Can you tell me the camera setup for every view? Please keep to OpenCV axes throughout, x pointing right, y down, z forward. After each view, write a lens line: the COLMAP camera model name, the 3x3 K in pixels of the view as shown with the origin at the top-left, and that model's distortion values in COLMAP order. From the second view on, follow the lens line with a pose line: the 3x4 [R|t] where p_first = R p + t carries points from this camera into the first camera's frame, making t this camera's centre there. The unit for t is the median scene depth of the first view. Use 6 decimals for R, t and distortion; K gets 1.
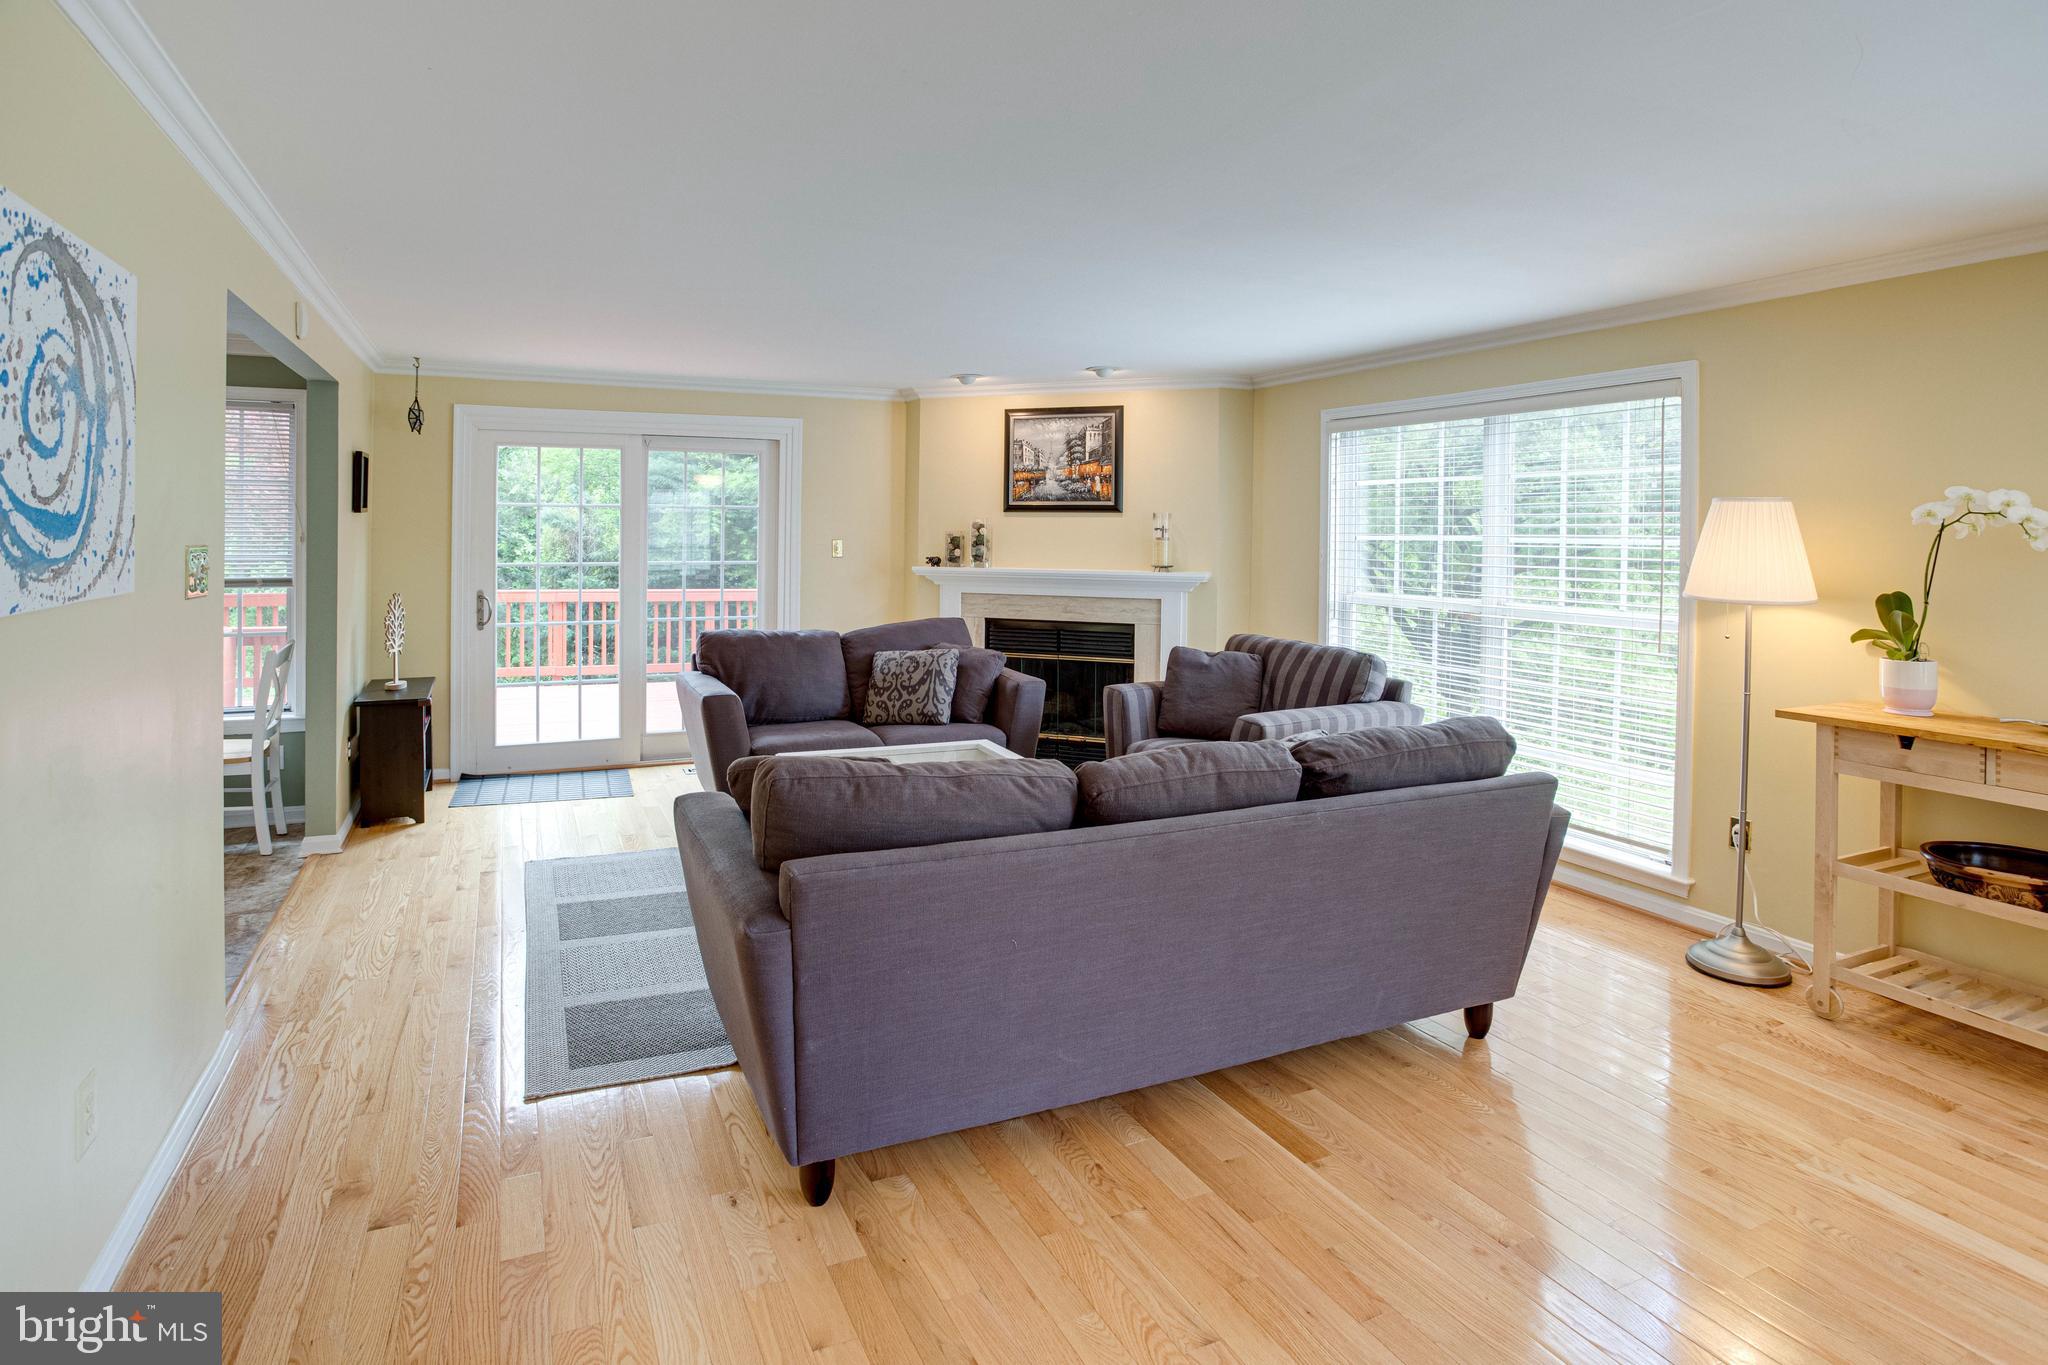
lens RADIAL K [[1042.3, 0, 967.2], [0, 1042.3, 521.1], [0, 0, 1]] dist [-0.066127, 0.022826]
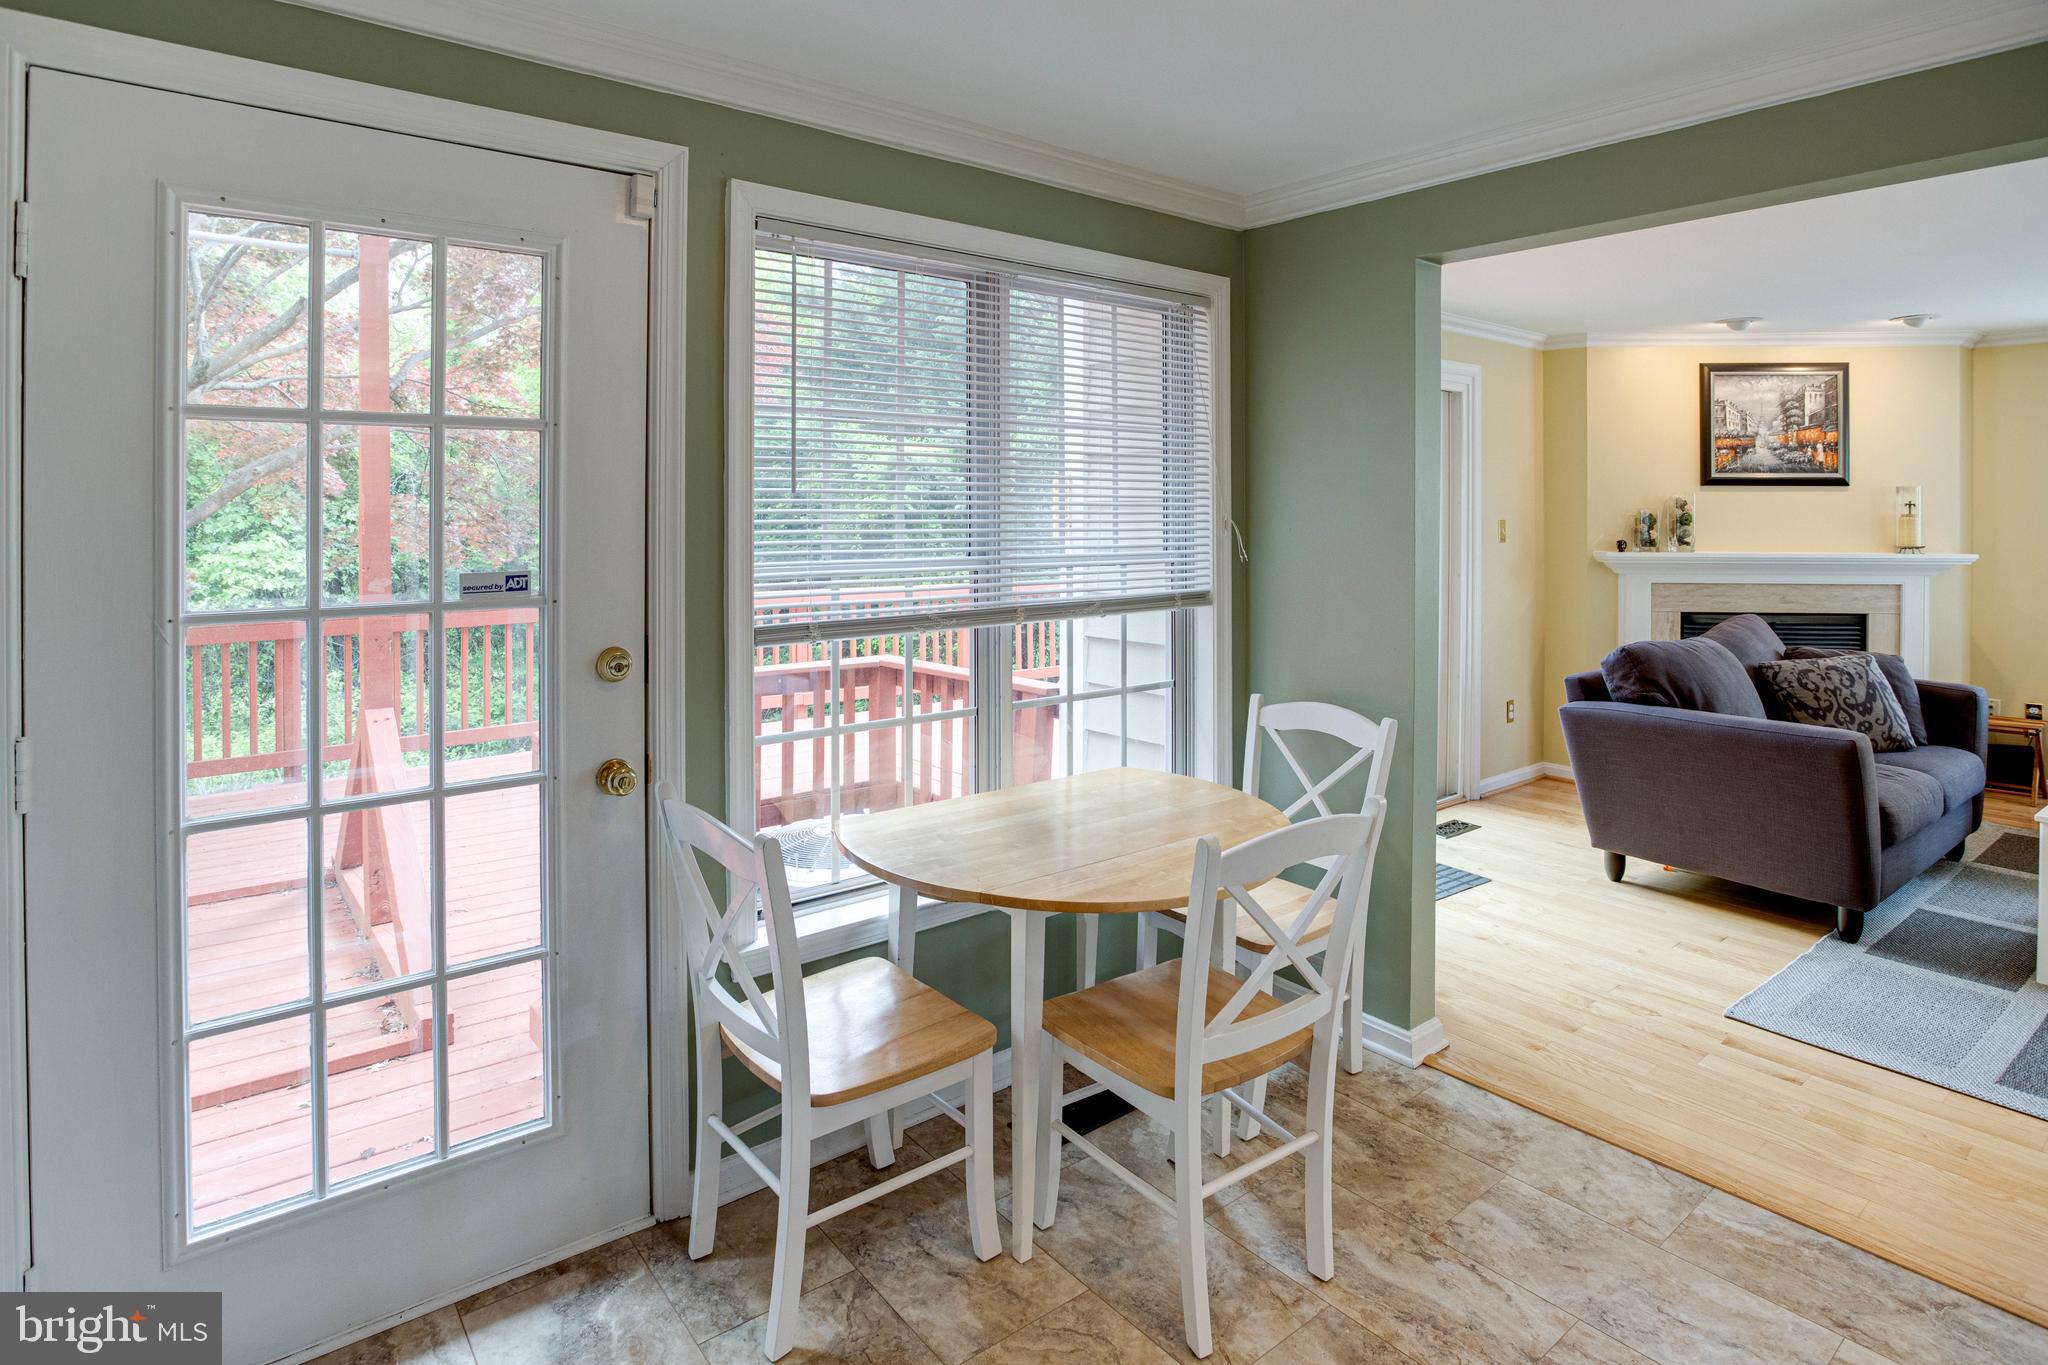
lens RADIAL K [[1074.3, 0, 1023.1], [0, 1074.3, 483.6], [0, 0, 1]] dist [-0.054316, 0.023743]
pose [[0.966957, -0.000291, 0.254938, -0.880186], [0.003283, 0.999931, -0.011310, -0.002871], [-0.254917, 0.011774, 0.966891, 0.386126]]
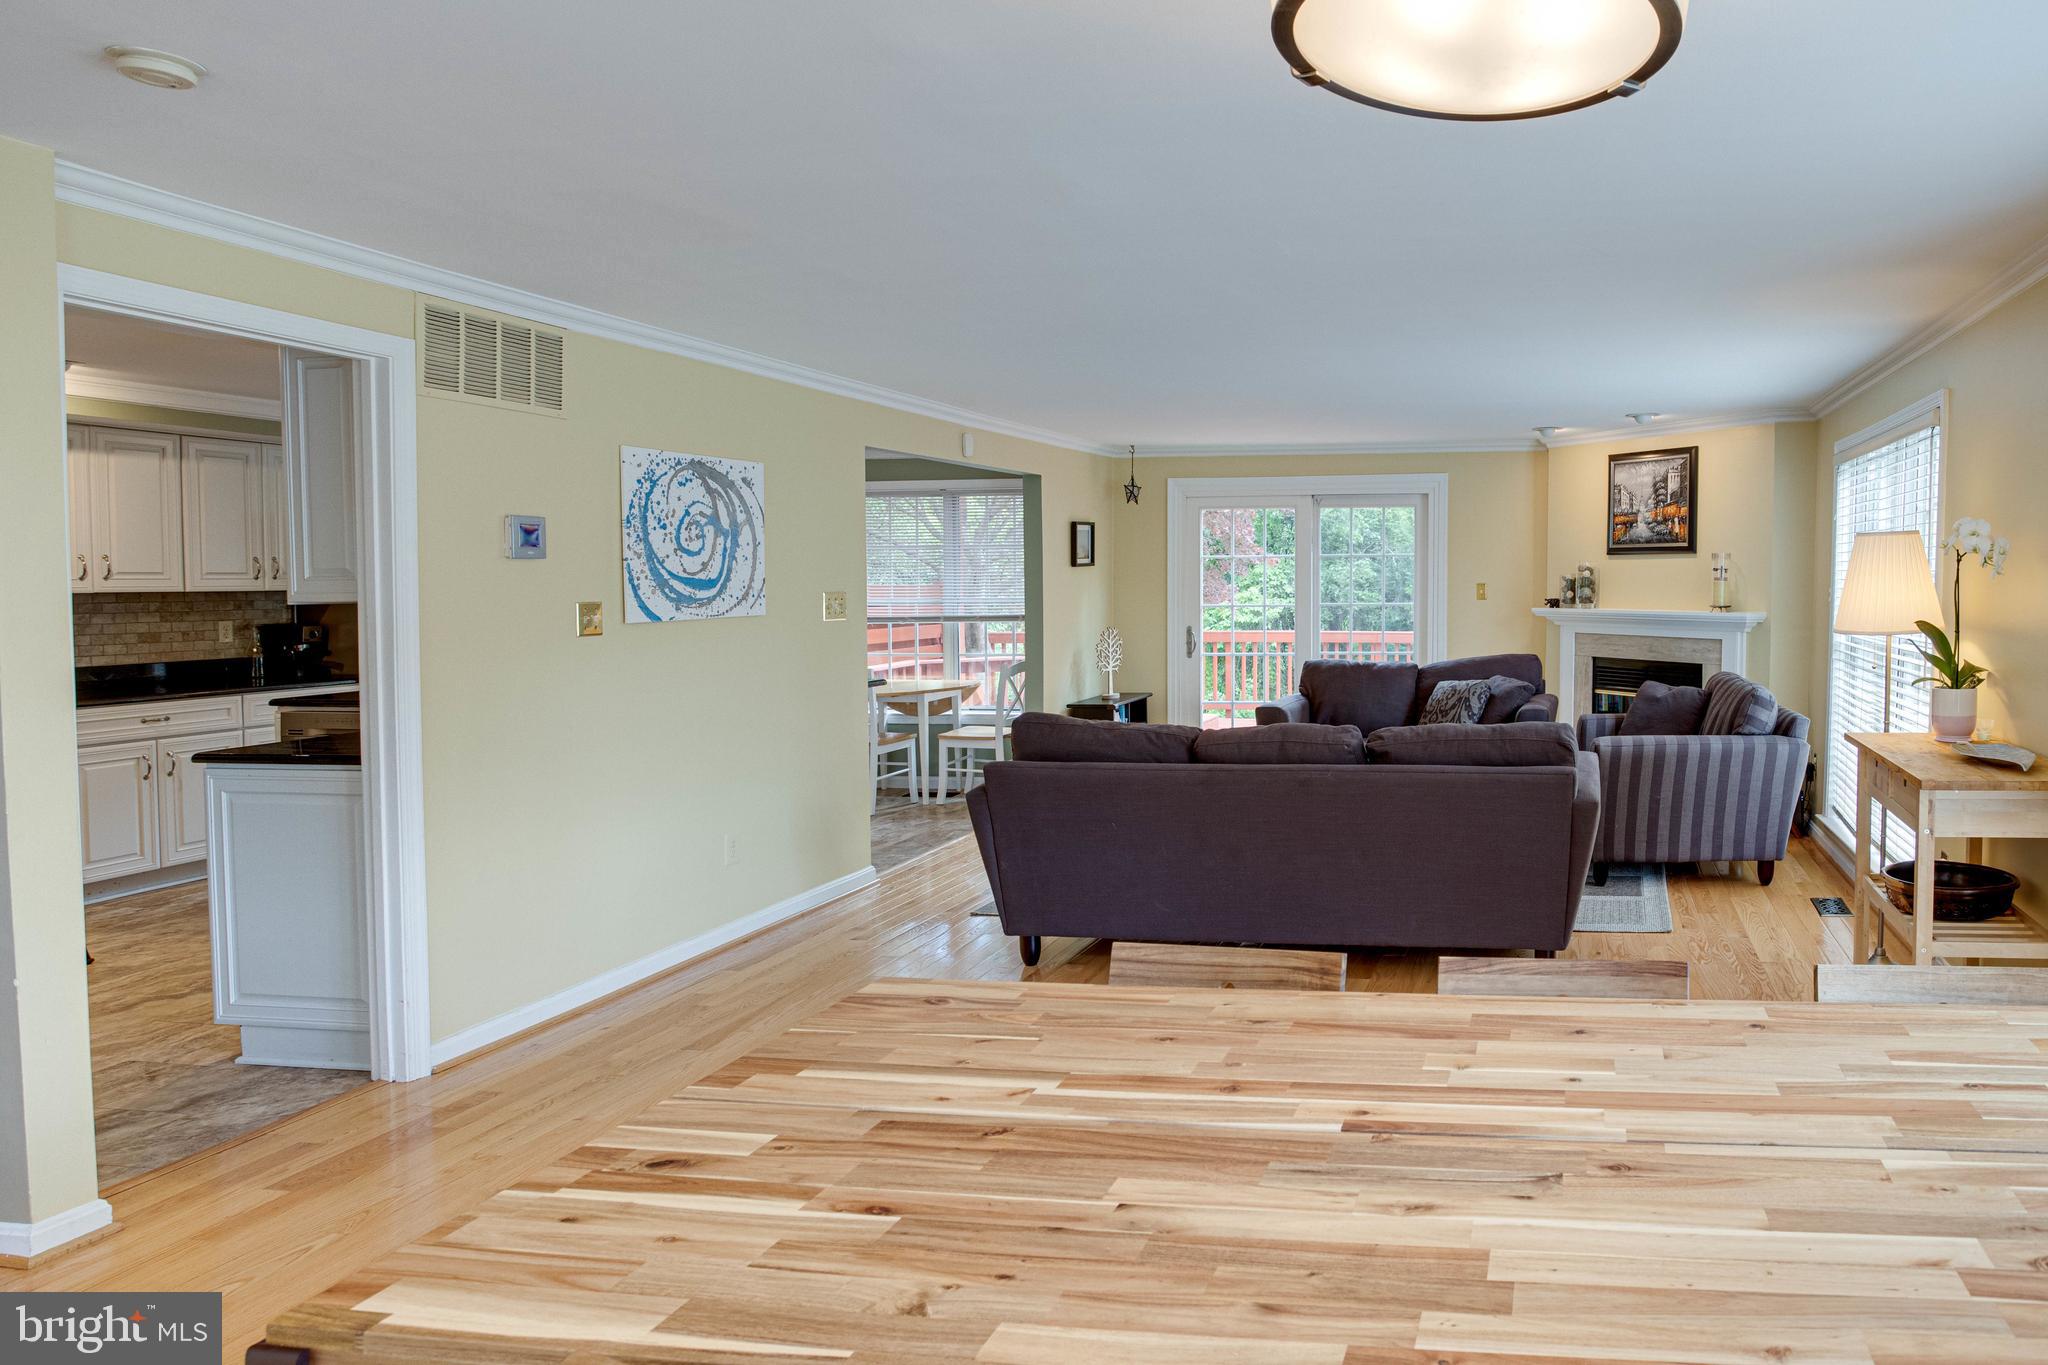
lens RADIAL K [[1276.9, 0, 1479.4], [0, 1276.9, 614.5], [0, 0, 1]] dist [-0.072759, 0.016834]
pose [[0.875804, 0.001104, -0.482665, 0.659962], [0.019490, 0.999101, 0.037651, 0.000456], [0.482273, -0.042383, 0.874995, -0.213542]]
